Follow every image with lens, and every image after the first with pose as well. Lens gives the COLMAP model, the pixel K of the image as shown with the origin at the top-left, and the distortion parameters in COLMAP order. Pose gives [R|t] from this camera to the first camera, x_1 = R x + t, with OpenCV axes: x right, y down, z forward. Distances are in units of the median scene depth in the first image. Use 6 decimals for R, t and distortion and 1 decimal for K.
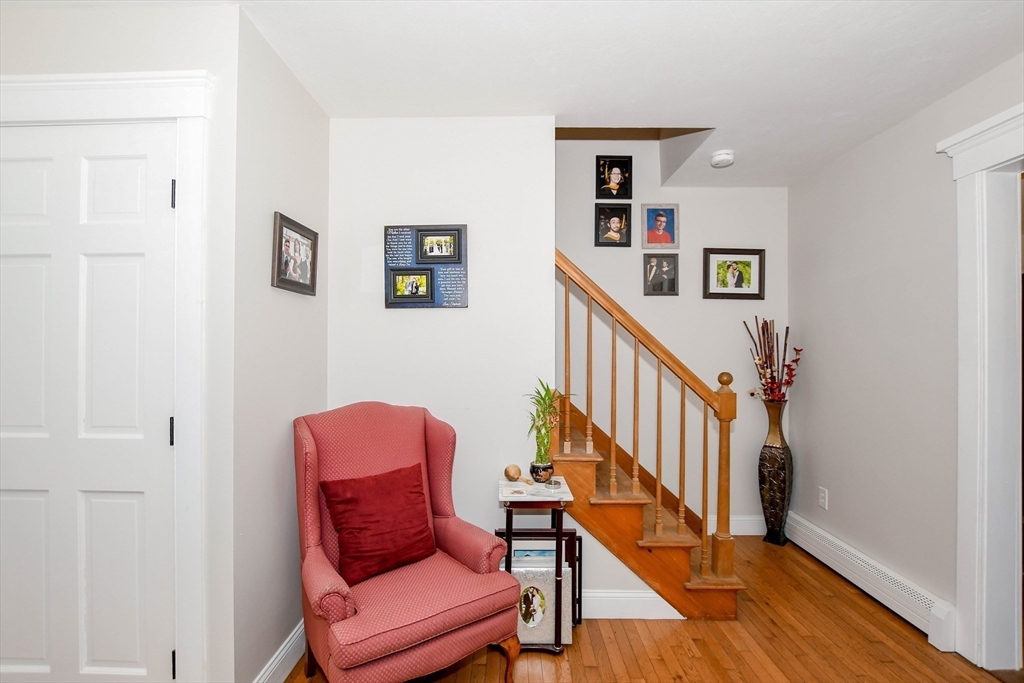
lens RADIAL K [[476.2, 0, 508.2], [0, 476.2, 341.5], [0, 0, 1]] dist [-0.025760, -0.000205]
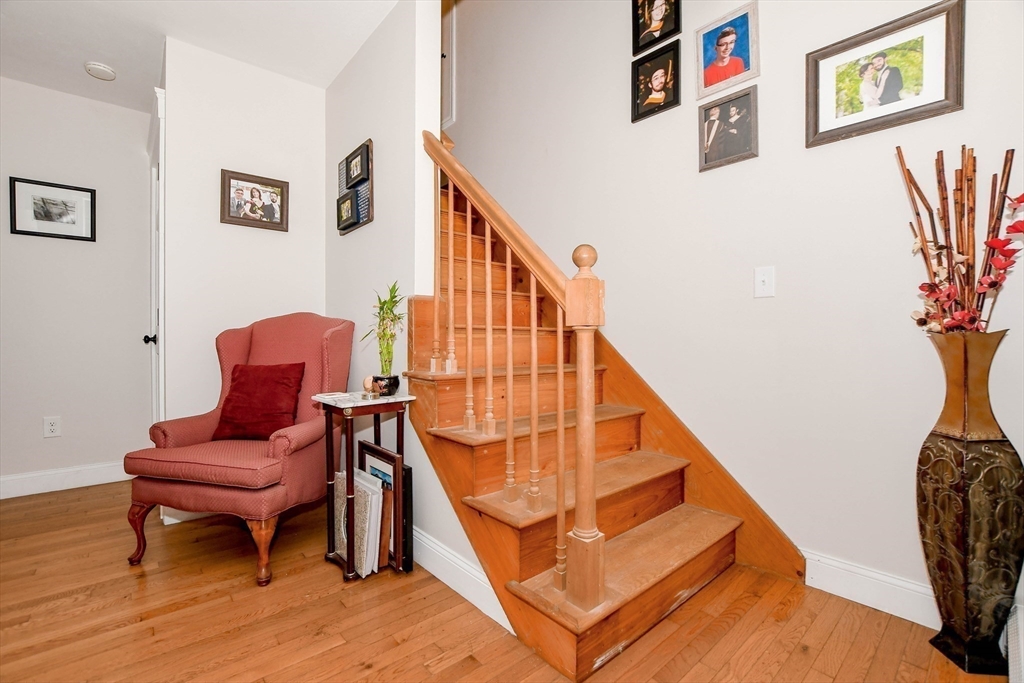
lens RADIAL K [[457.7, 0, 507.2], [0, 457.7, 344.2], [0, 0, 1]] dist [-0.036035, 0.006143]
pose [[0.655951, 0.004402, -0.754790, 0.574103], [0.005232, 0.999932, 0.010378, 0.125738], [0.754785, -0.010756, 0.655884, 0.405404]]
